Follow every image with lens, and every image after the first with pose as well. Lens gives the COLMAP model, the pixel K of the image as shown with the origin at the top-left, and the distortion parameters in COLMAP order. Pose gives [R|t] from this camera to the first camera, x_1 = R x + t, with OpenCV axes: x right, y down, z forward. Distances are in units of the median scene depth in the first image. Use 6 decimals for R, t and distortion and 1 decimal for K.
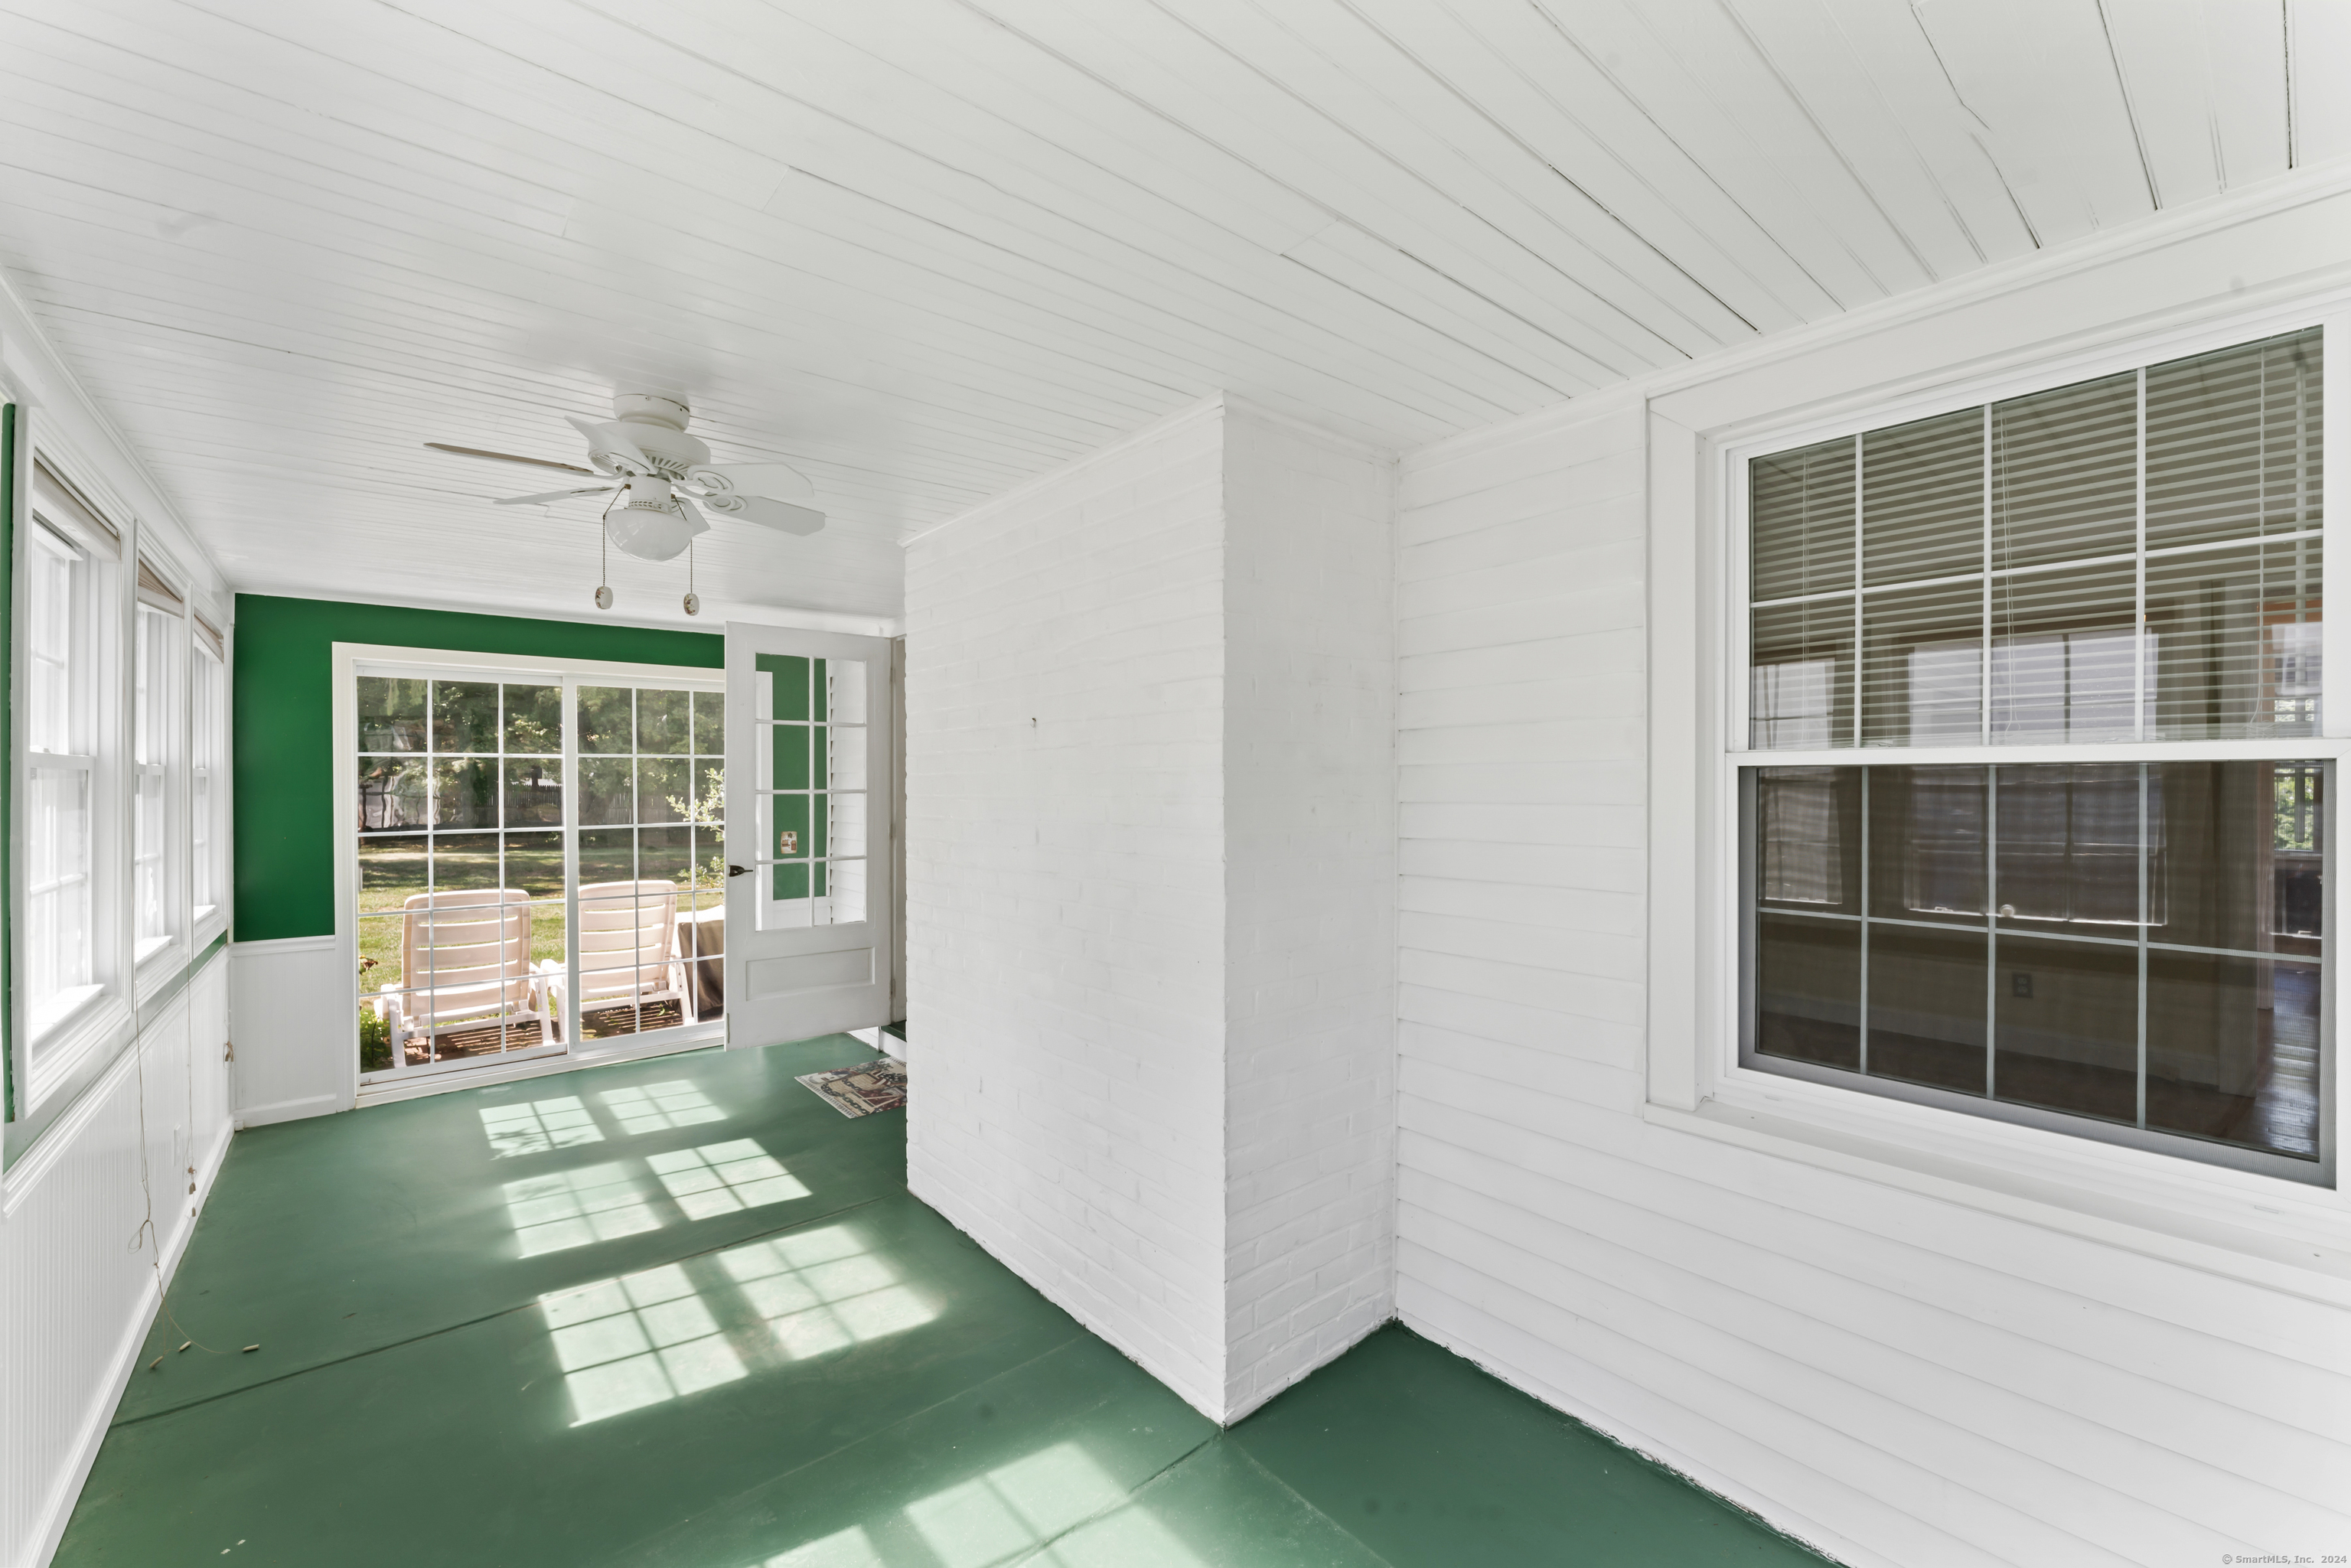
lens RADIAL K [[968.8, 0, 1169.9], [0, 968.8, 787.0], [0, 0, 1]] dist [-0.001101, -0.000141]
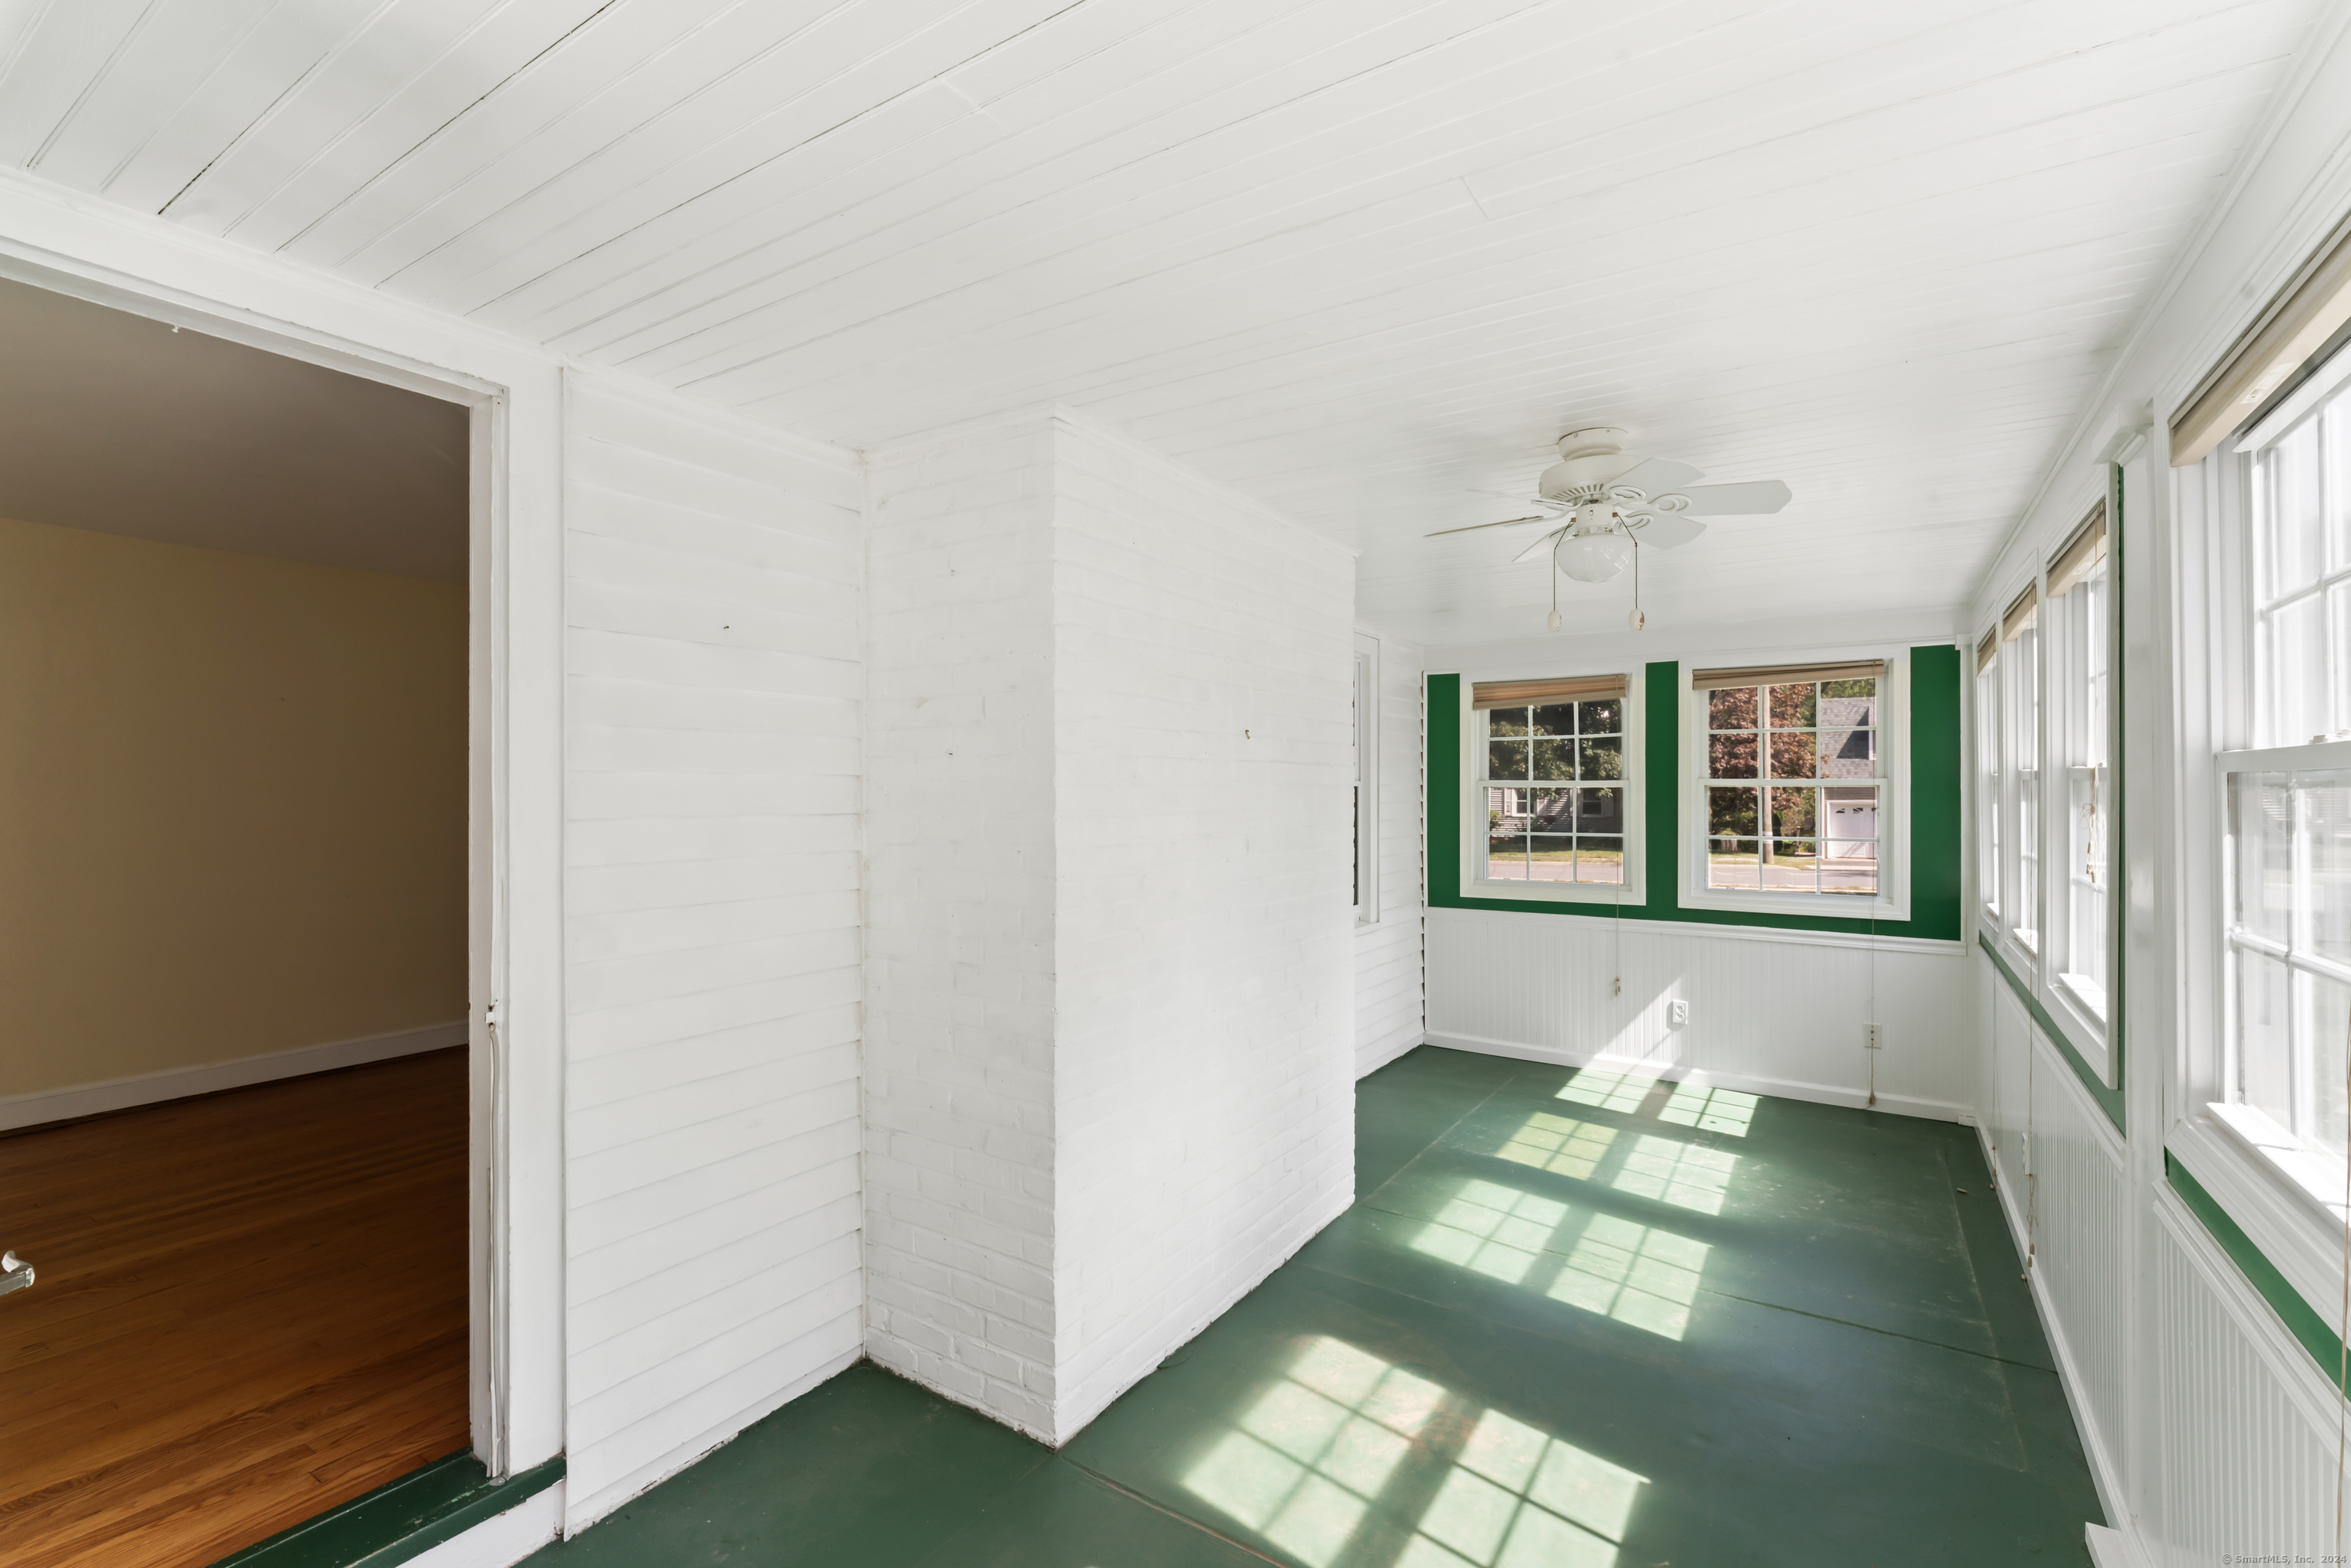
lens RADIAL K [[1031.5, 0, 1178.1], [0, 1031.5, 777.2], [0, 0, 1]] dist [0.000841, 0.000169]
pose [[-0.292942, 0.004518, 0.956119, -1.278070], [0.006227, 0.999977, -0.002817, -0.027663], [-0.956110, 0.005129, -0.292964, 1.524247]]
